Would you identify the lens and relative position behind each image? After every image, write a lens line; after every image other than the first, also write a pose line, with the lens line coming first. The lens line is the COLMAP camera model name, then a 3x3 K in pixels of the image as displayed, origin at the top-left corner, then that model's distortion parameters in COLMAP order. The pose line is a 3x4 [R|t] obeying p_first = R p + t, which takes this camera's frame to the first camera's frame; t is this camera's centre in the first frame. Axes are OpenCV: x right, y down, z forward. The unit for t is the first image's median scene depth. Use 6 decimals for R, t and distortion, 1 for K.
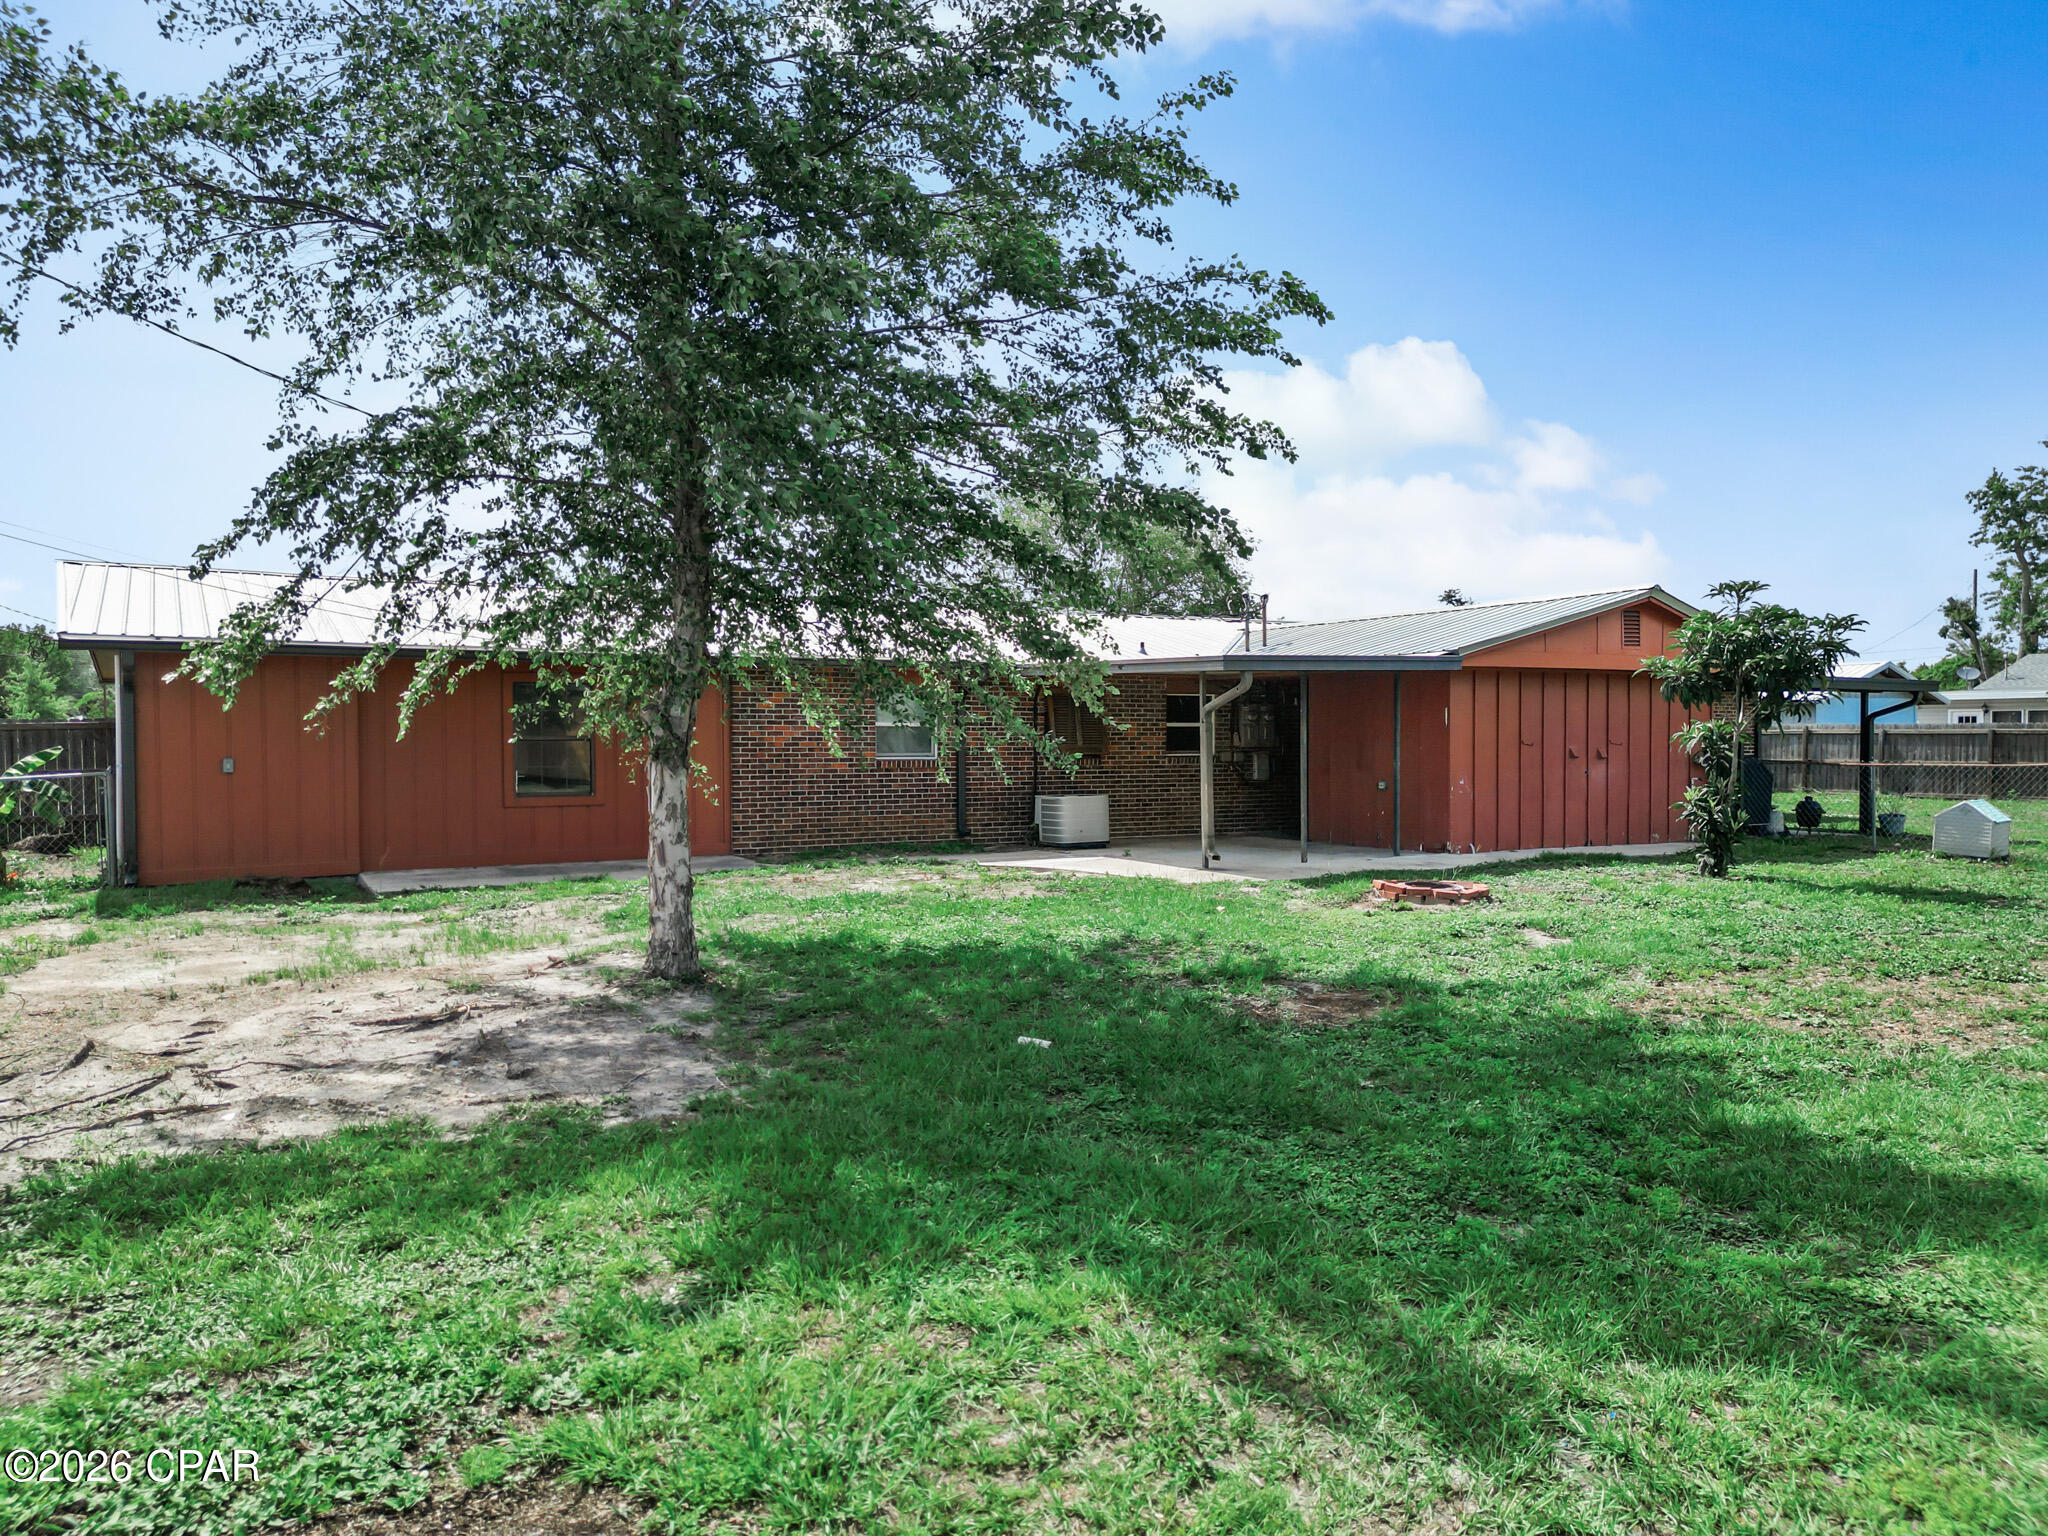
lens RADIAL K [[1444.1, 0, 1024.0], [0, 1444.1, 768.0], [0, 0, 1]] dist [0.082138, -0.082328]
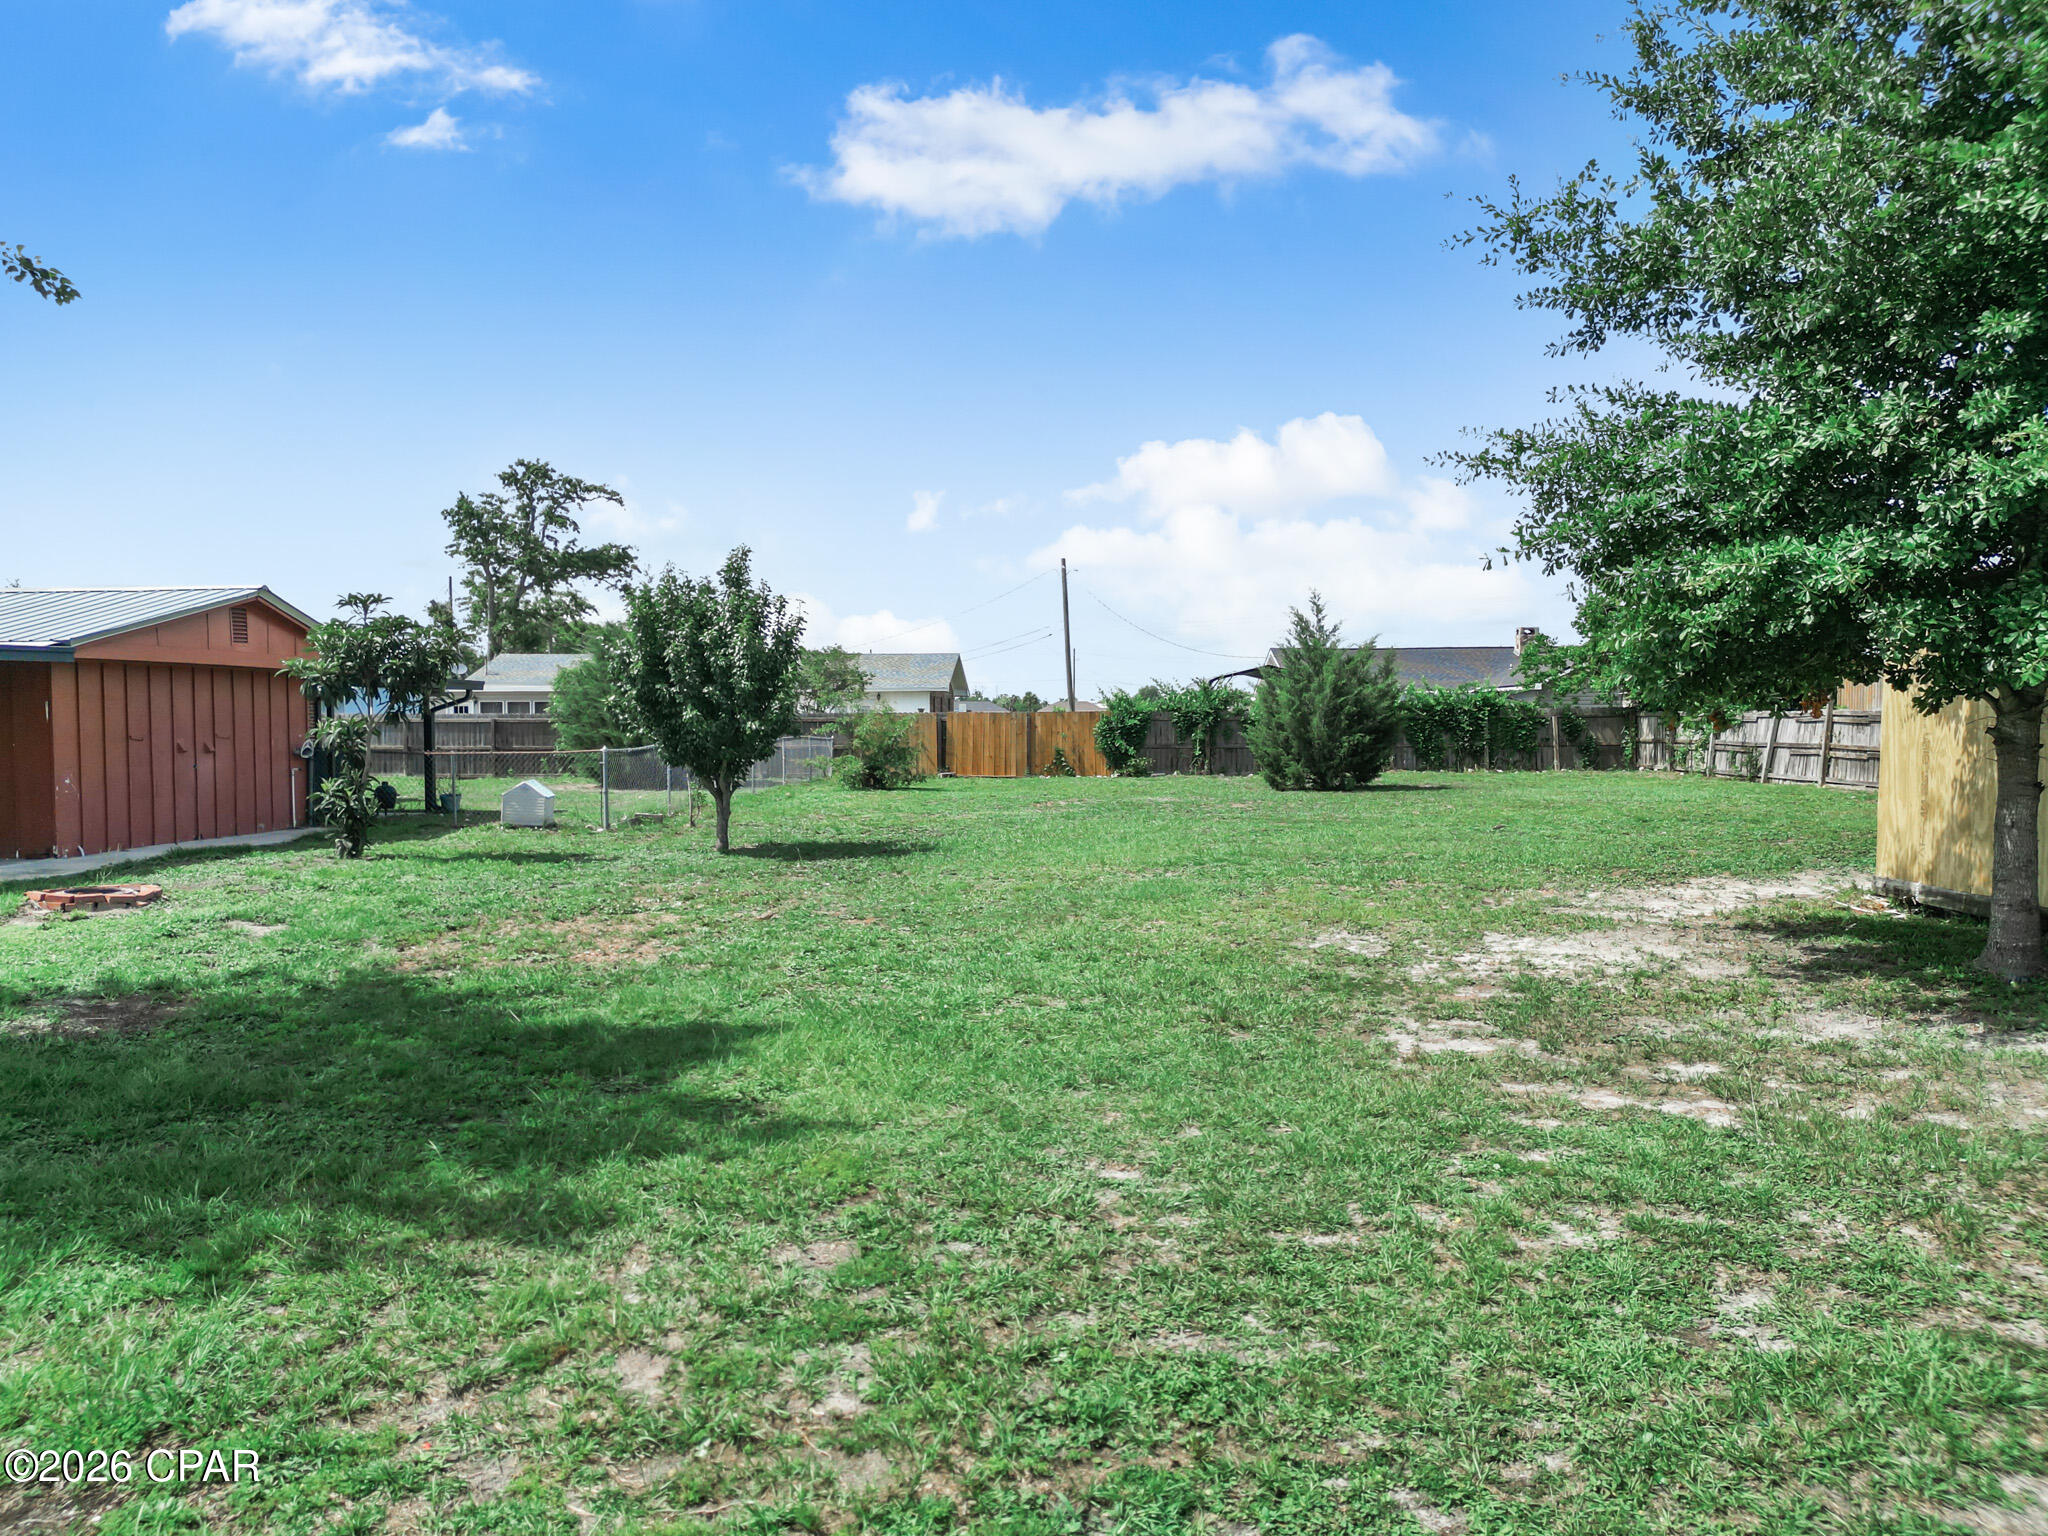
lens RADIAL K [[1444.1, 0, 1024.0], [0, 1444.1, 768.0], [0, 0, 1]] dist [0.082138, -0.082328]
pose [[0.564661, -0.029584, 0.824793, -0.135294], [0.018621, 0.999560, 0.023105, -0.009151], [-0.825113, 0.002312, 0.564963, -0.044132]]
